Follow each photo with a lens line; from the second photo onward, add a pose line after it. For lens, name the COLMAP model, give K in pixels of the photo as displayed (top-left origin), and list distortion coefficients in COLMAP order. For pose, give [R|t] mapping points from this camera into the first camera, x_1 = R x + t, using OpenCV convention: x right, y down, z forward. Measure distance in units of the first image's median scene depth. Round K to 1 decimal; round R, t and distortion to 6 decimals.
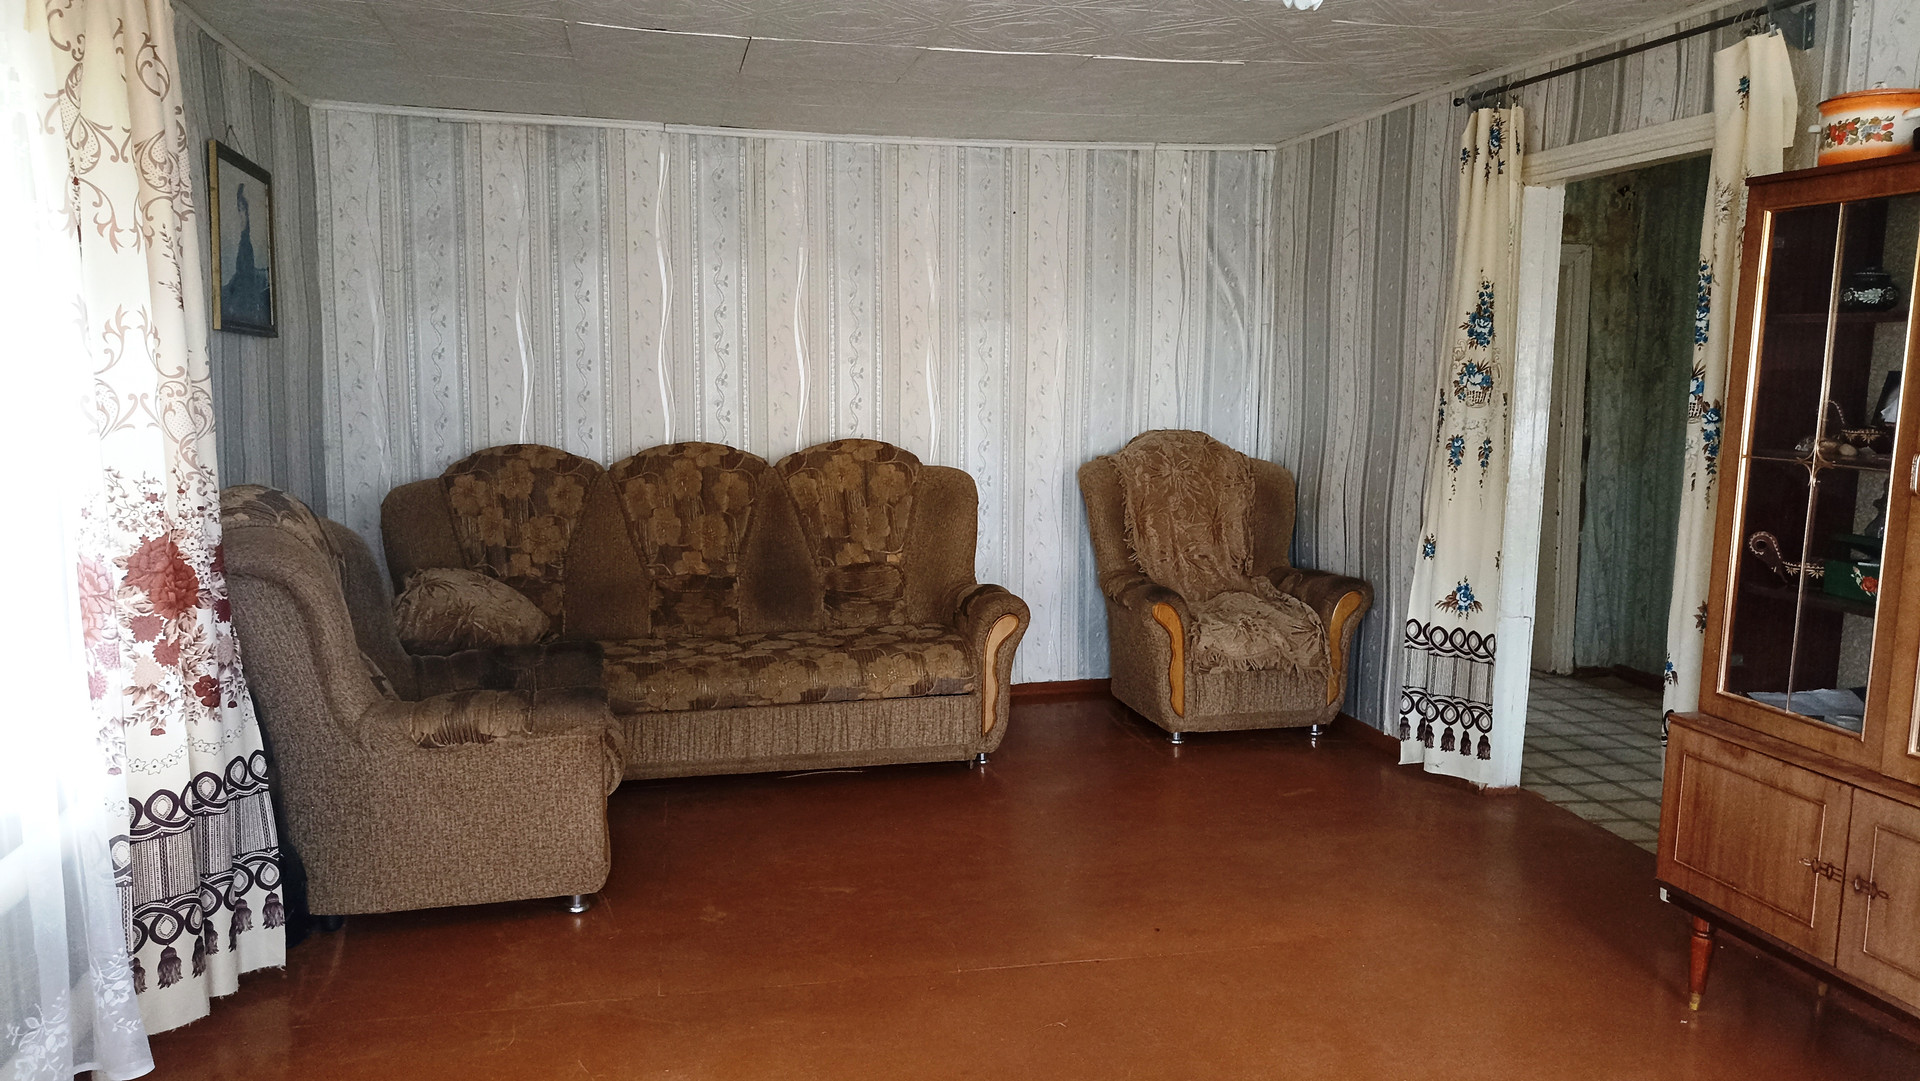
lens RADIAL K [[1420.2, 0, 952.3], [0, 1420.2, 538.9], [0, 0, 1]] dist [0.009365, -0.010622]
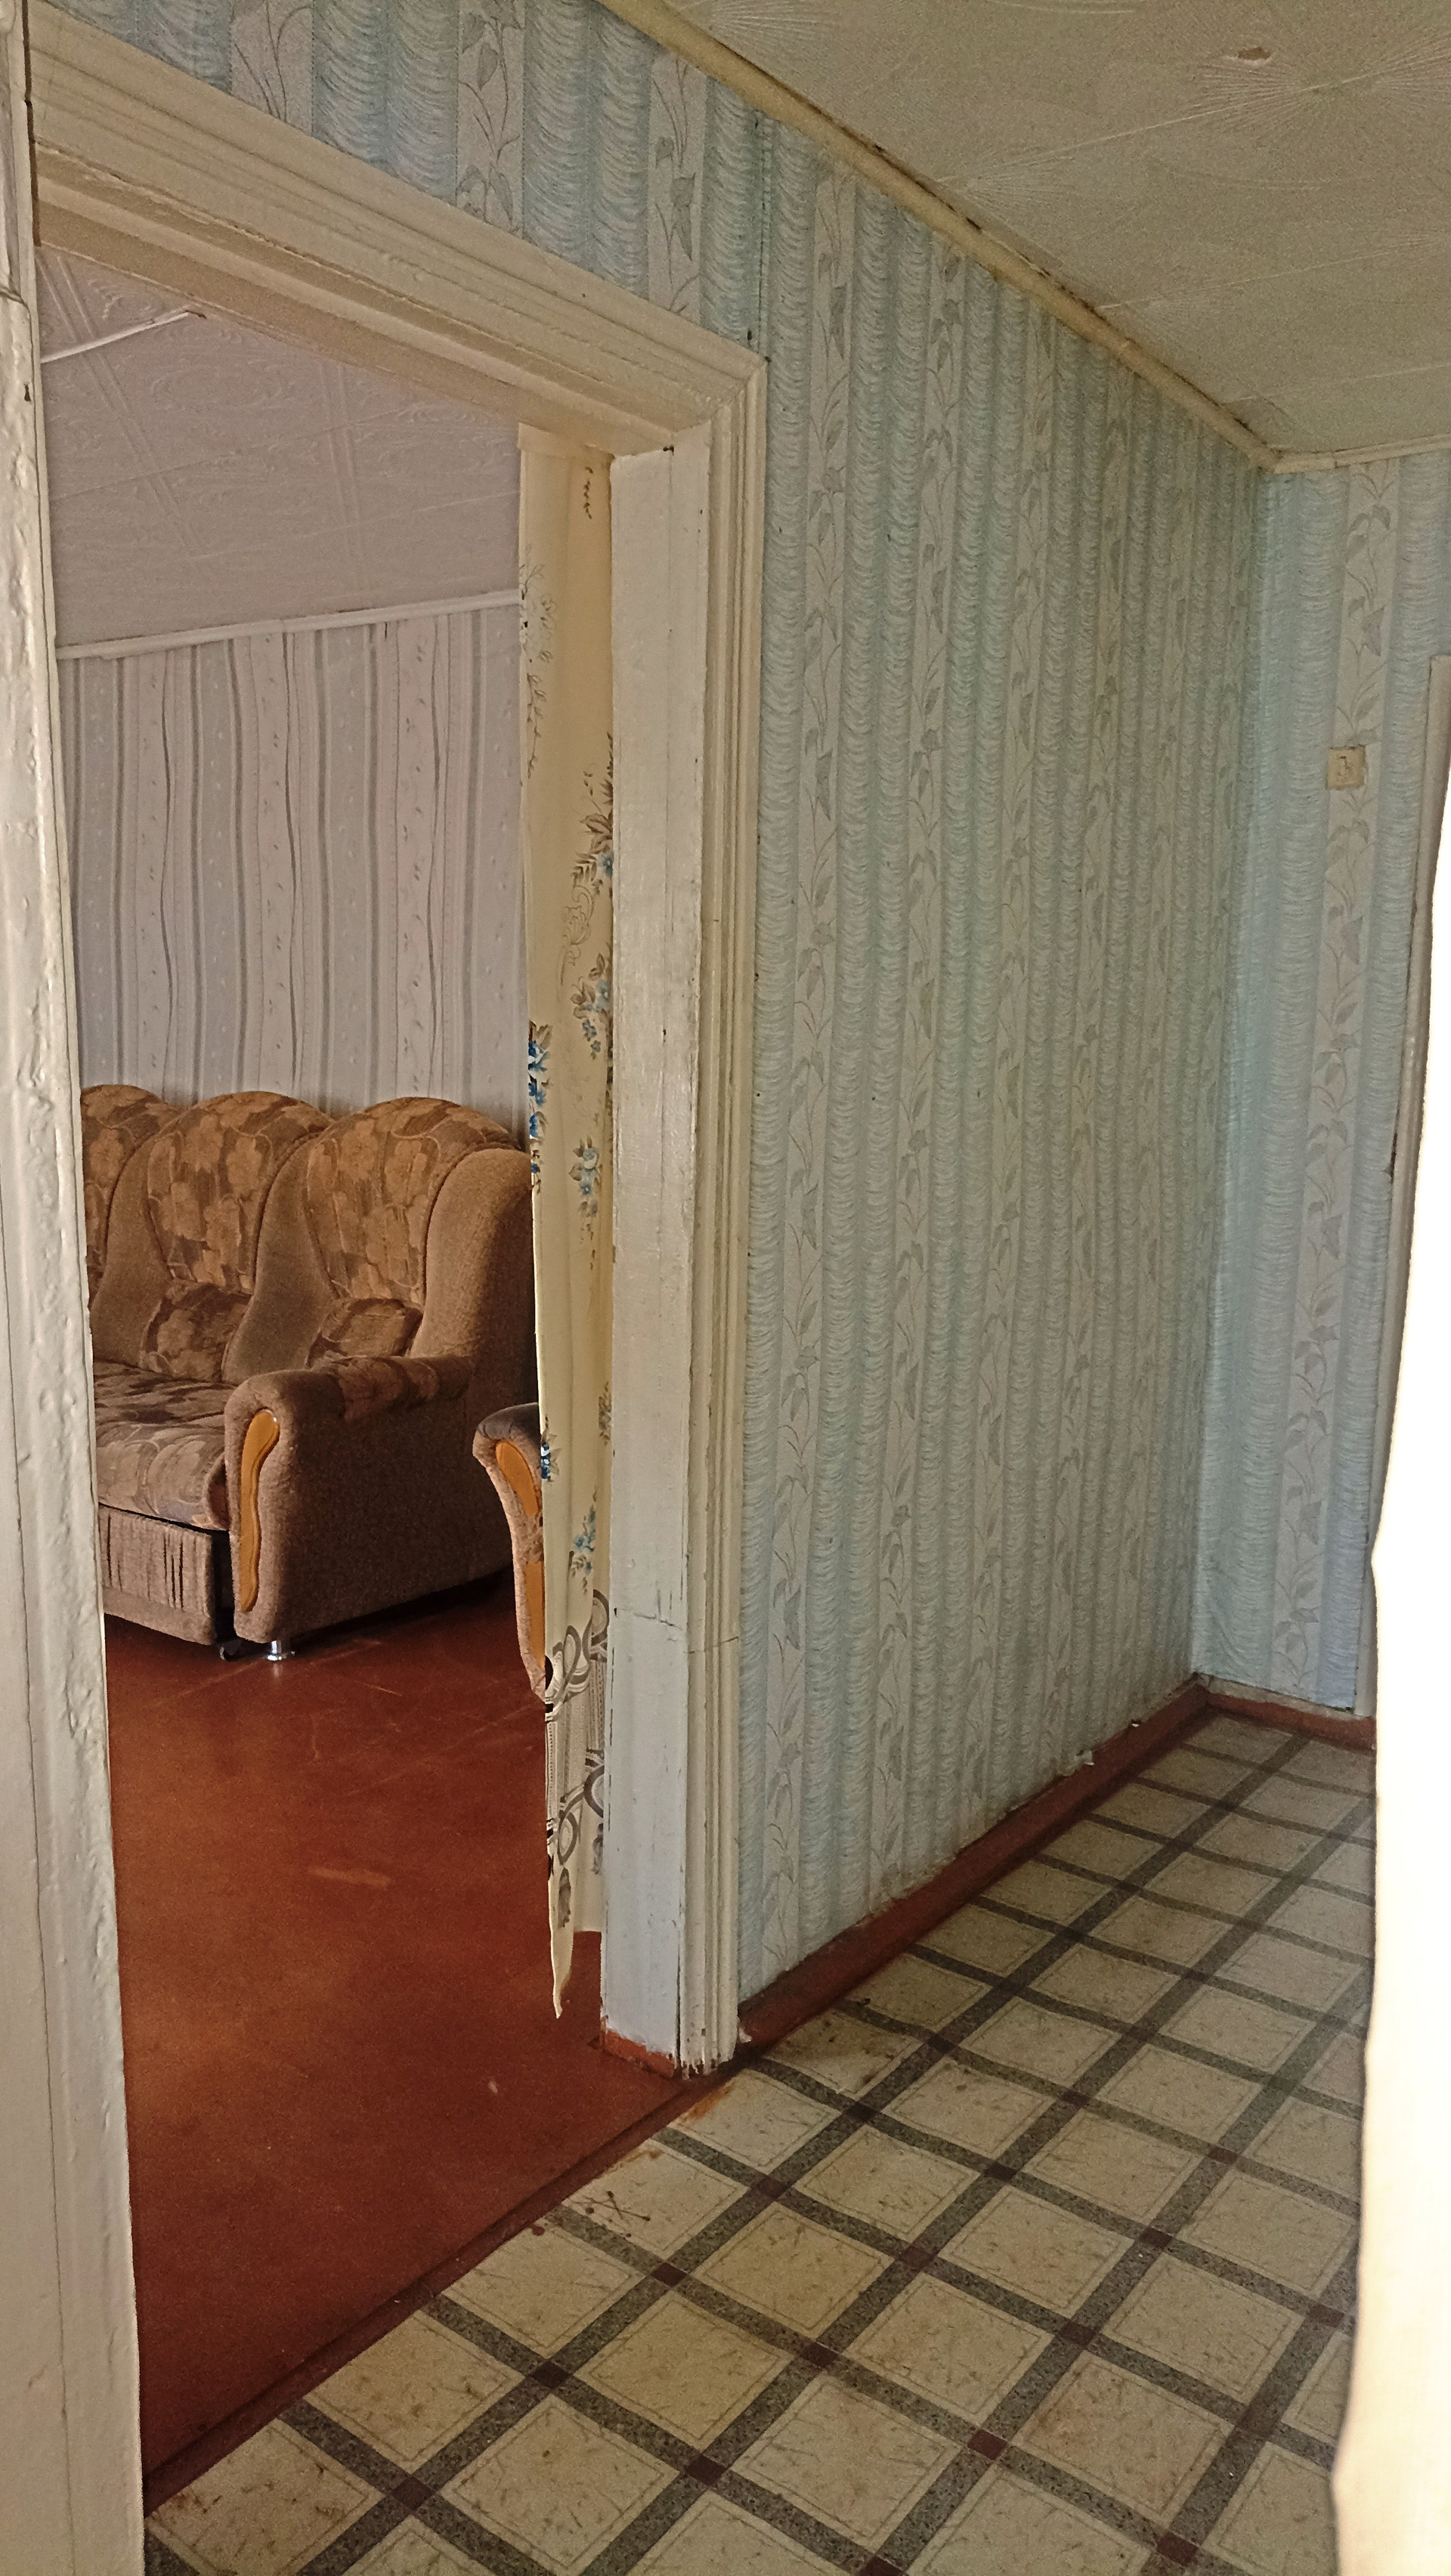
lens RADIAL K [[1905.5, 0, 726.2], [0, 1905.5, 1290.9], [0, 0, 1]] dist [0.009365, -0.010622]
pose [[0.661536, 0.114764, -0.741079, 0.701497], [-0.107012, 0.992554, 0.058181, -0.054696], [0.742238, 0.040816, 0.668892, 0.611500]]
